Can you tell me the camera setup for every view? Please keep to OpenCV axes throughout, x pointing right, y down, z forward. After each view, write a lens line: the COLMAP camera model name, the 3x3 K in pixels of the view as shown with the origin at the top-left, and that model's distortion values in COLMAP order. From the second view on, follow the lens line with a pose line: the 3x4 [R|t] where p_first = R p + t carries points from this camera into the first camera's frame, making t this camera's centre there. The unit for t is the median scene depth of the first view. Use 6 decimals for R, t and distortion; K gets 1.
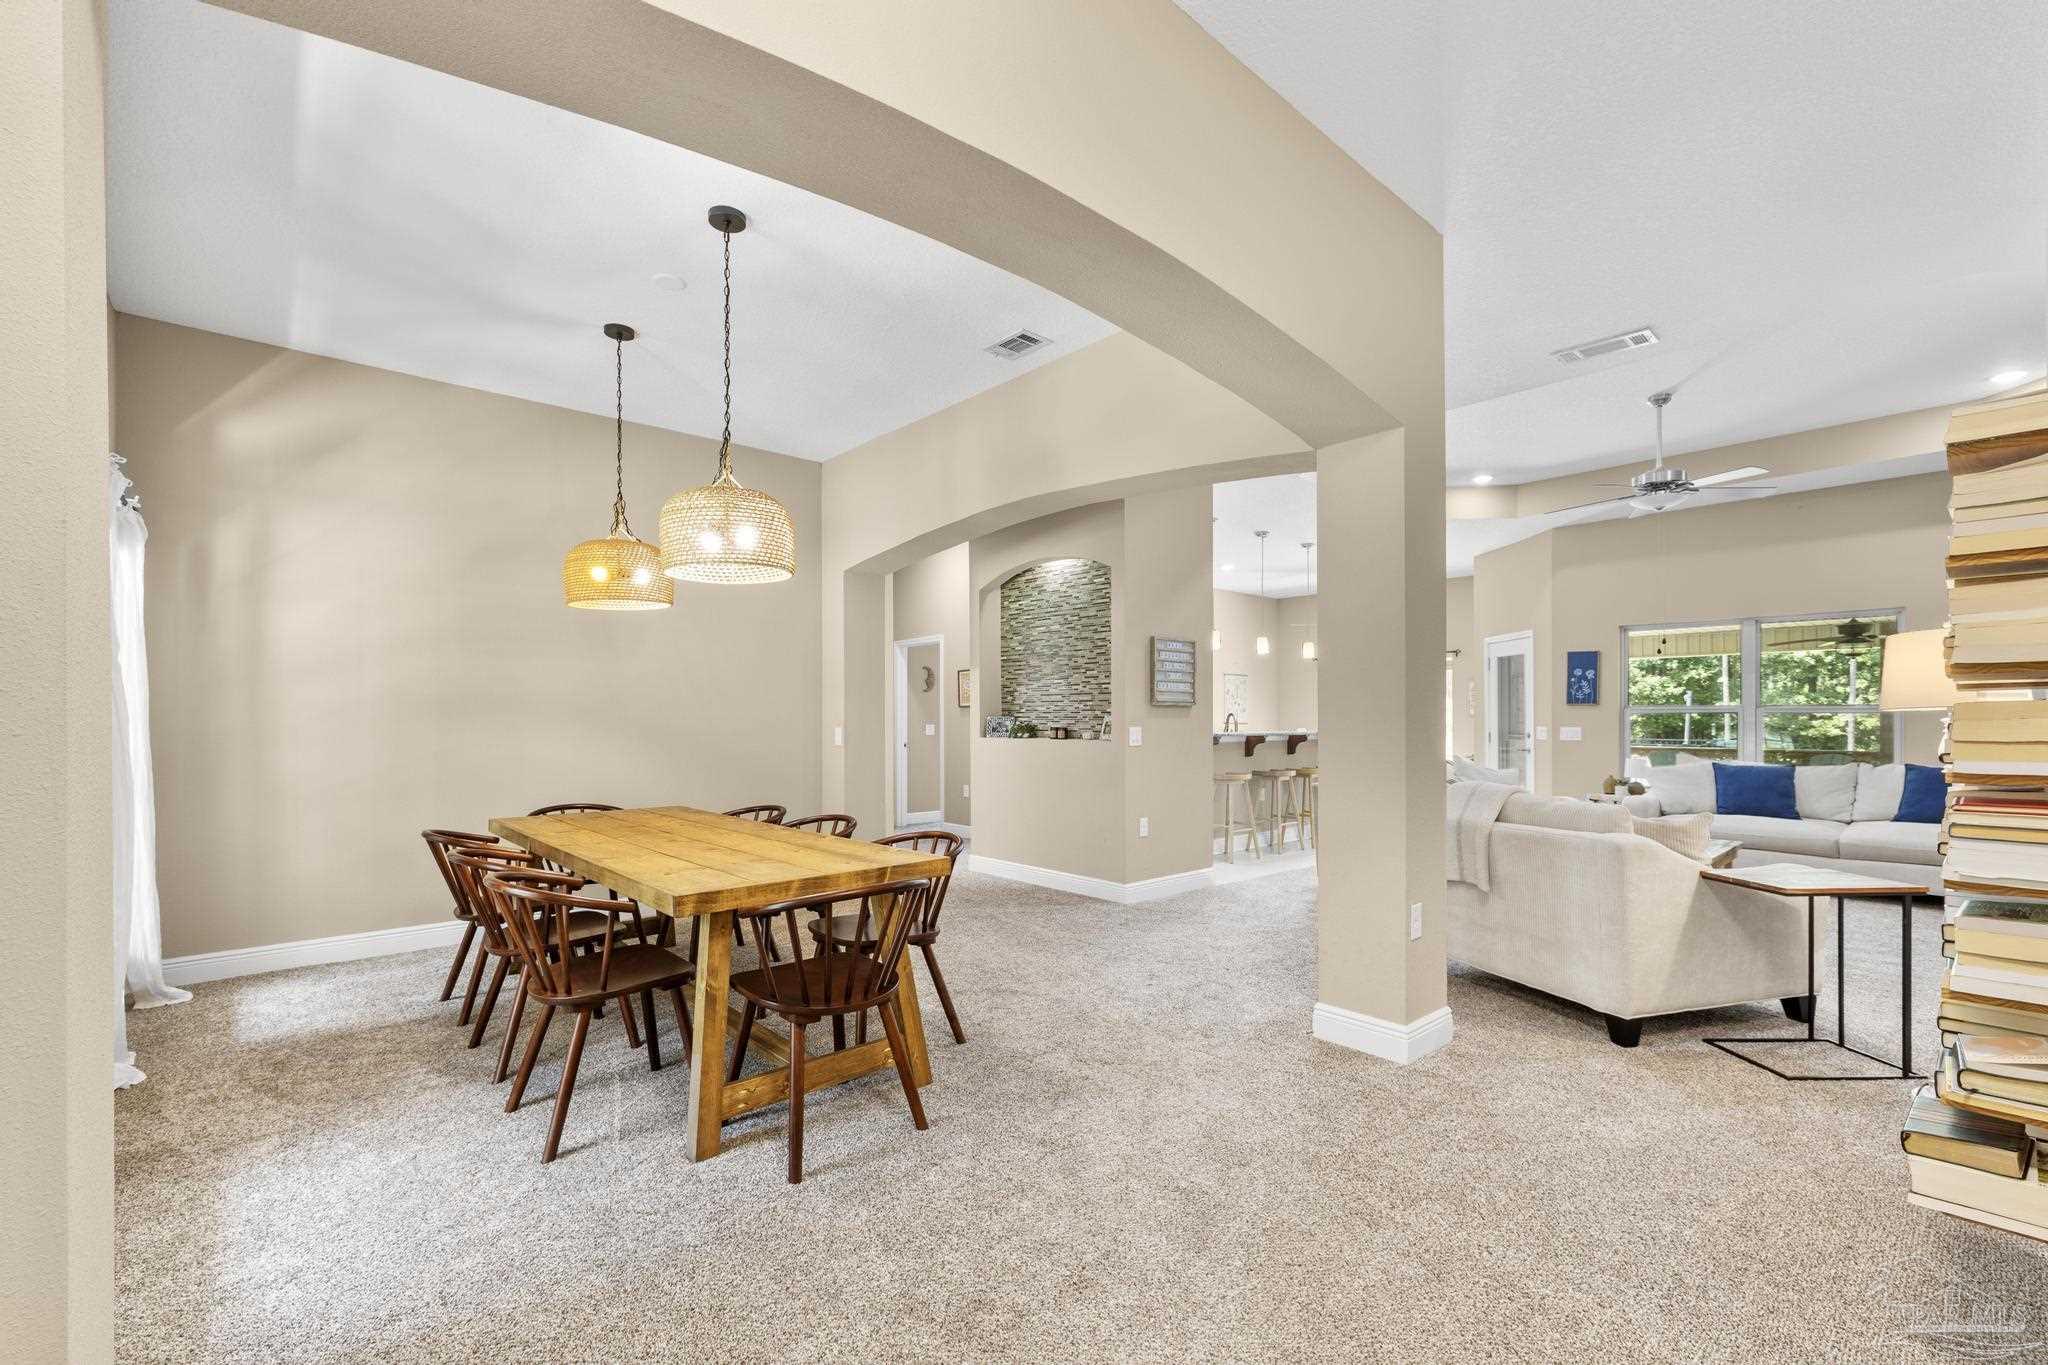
lens RADIAL K [[861.8, 0, 1029.6], [0, 861.8, 701.0], [0, 0, 1]] dist [0.000550, 0.001905]
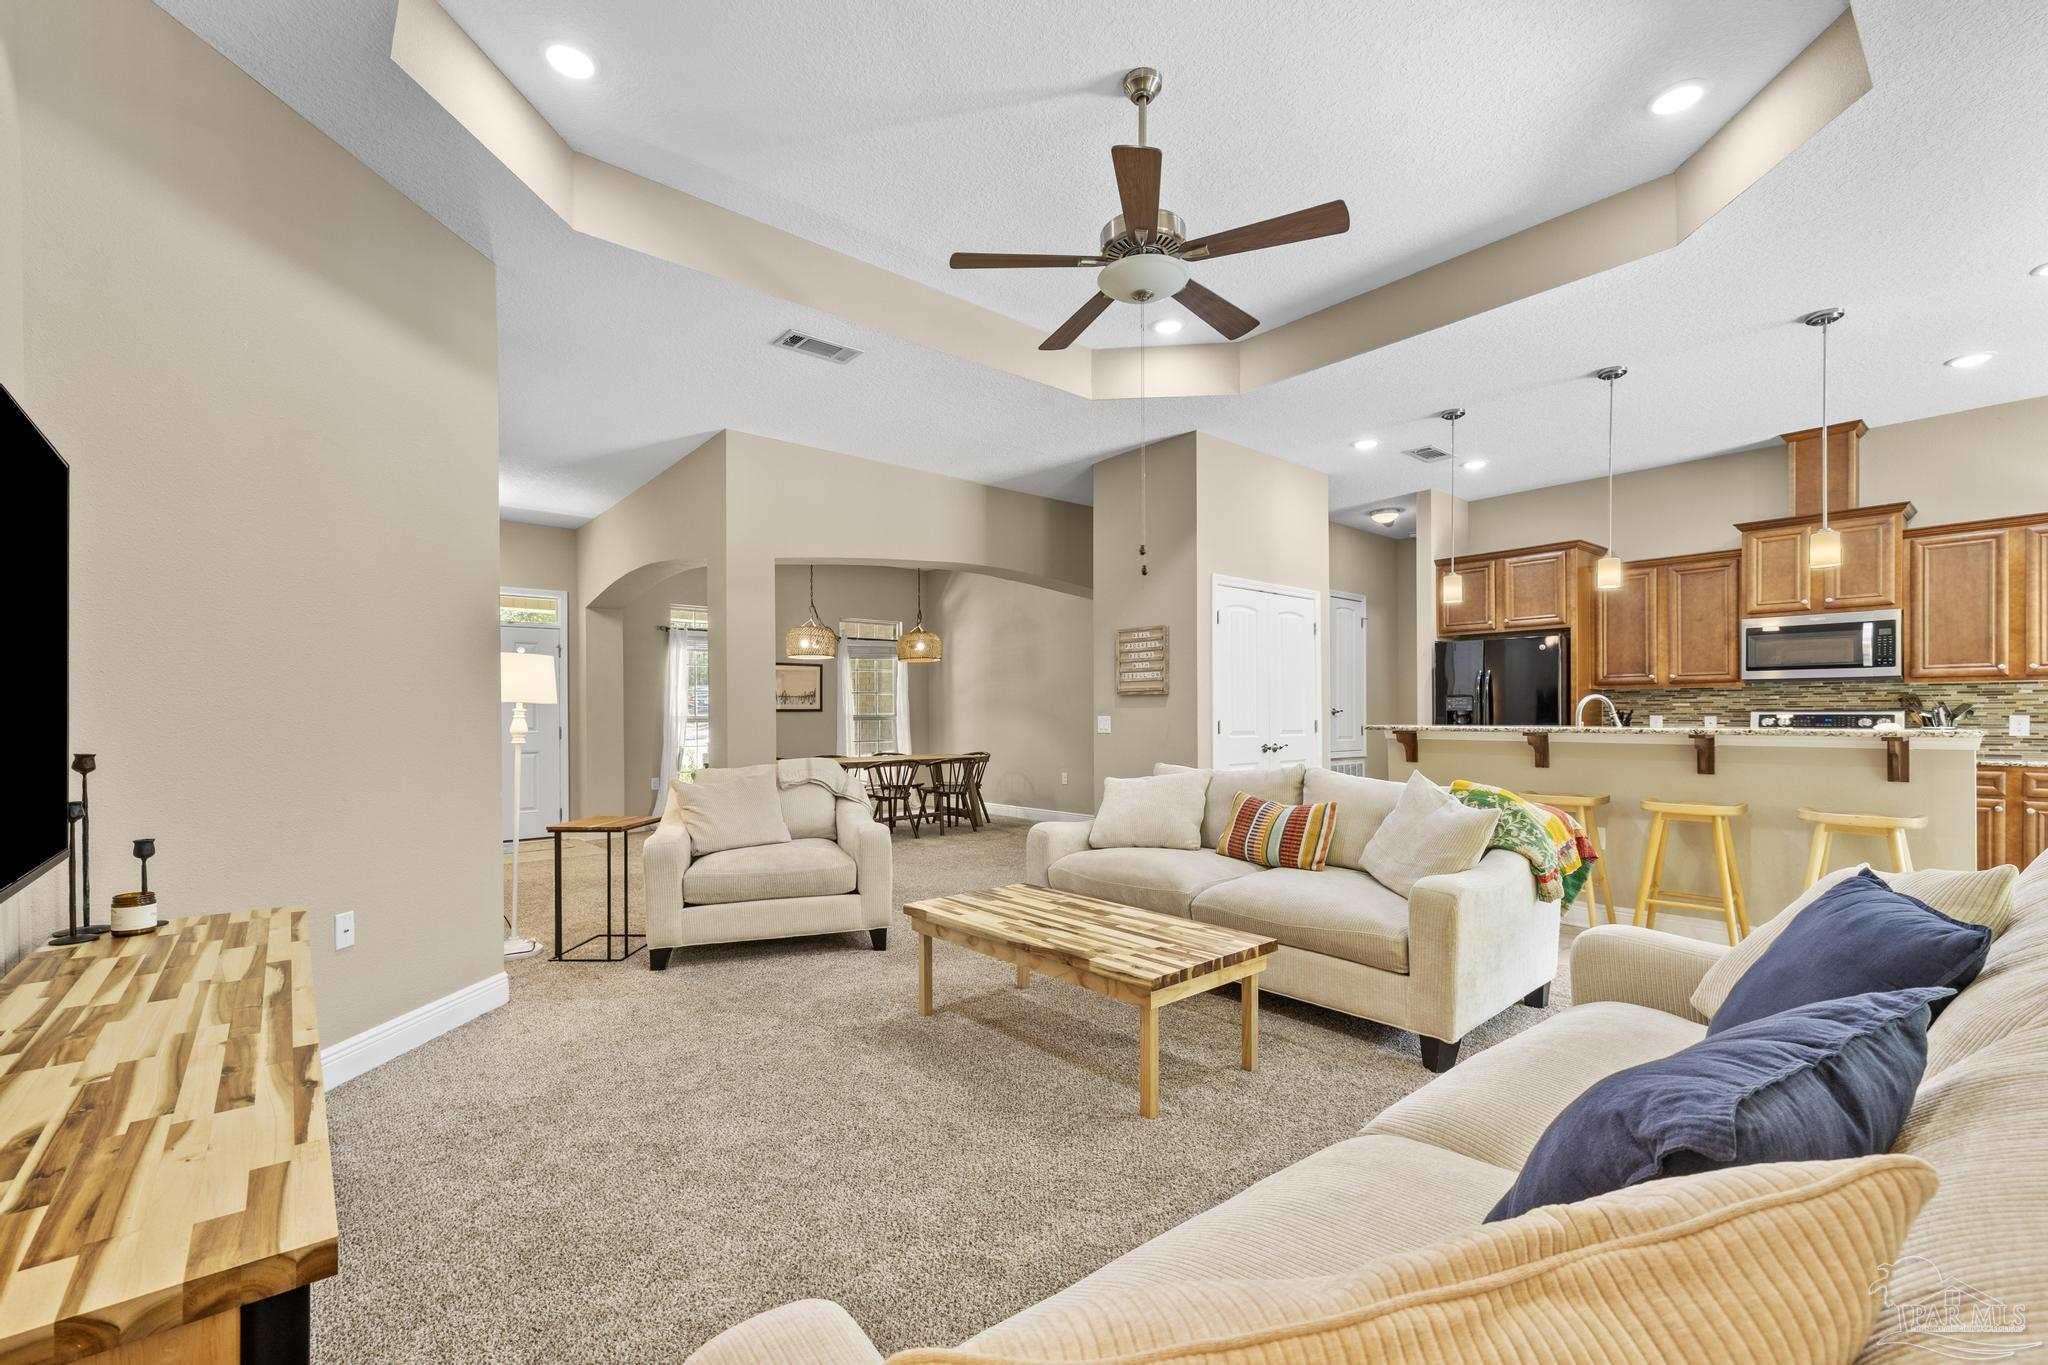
lens RADIAL K [[861.8, 0, 1017.5], [0, 861.8, 714.6], [0, 0, 1]] dist [0.000550, 0.001905]
pose [[-0.017255, -0.003027, -0.999847, 0.208362], [0.018012, 0.999832, -0.003337, 0.005267], [0.999689, -0.018067, -0.017198, 0.154828]]
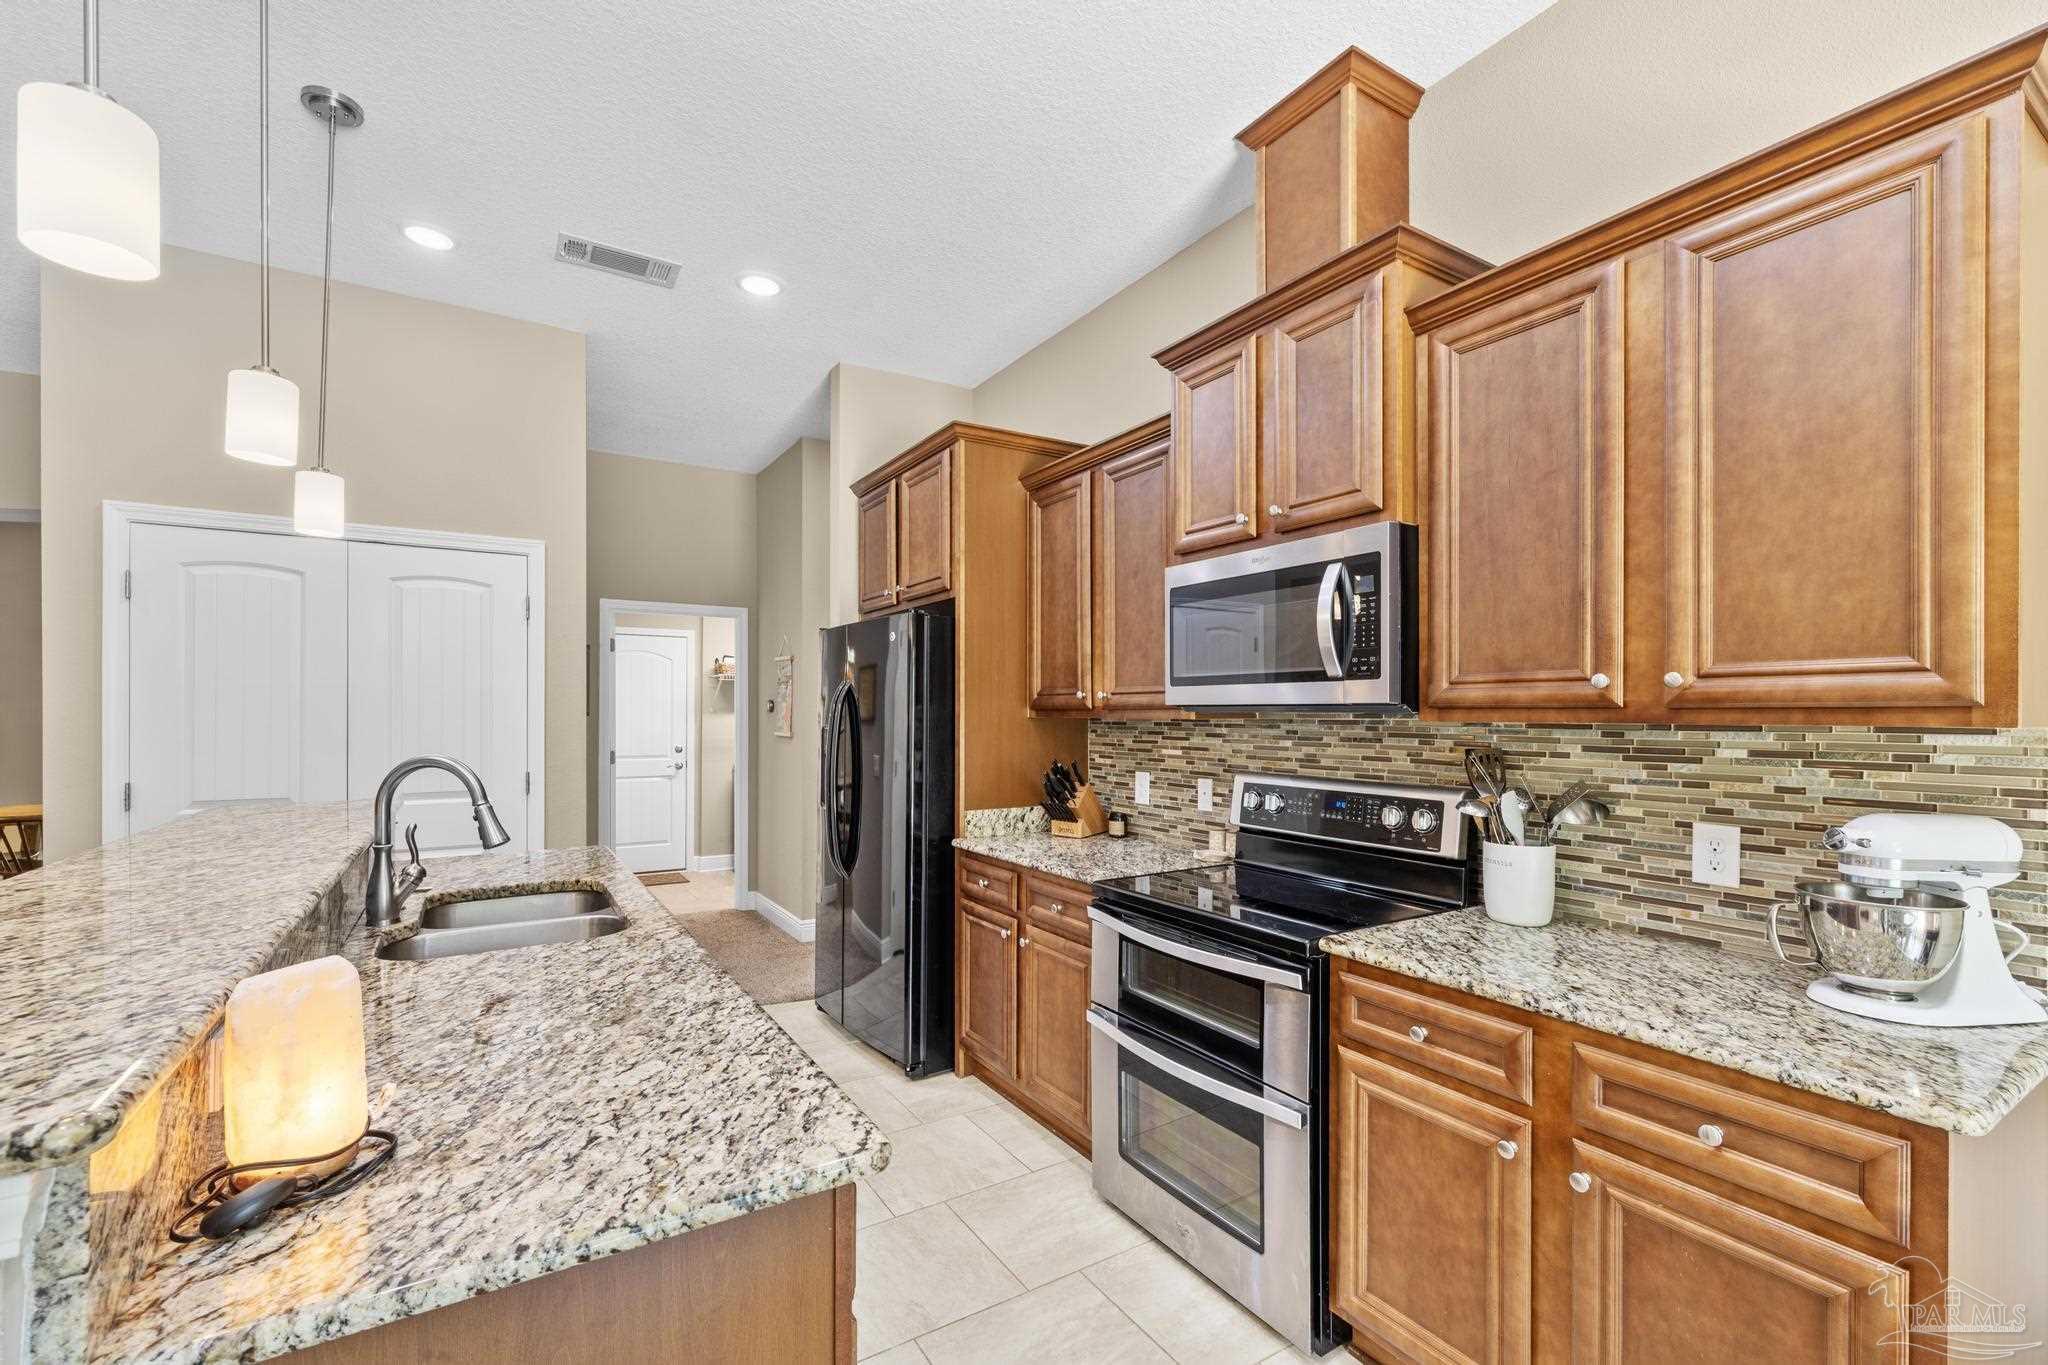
lens RADIAL K [[861.8, 0, 1020.3], [0, 861.8, 713.3], [0, 0, 1]] dist [0.000550, 0.001905]
pose [[-0.158725, -0.001748, -0.987321, 0.100160], [0.015579, 0.999870, -0.004274, 0.000666], [0.987200, -0.016060, -0.158677, 0.310340]]
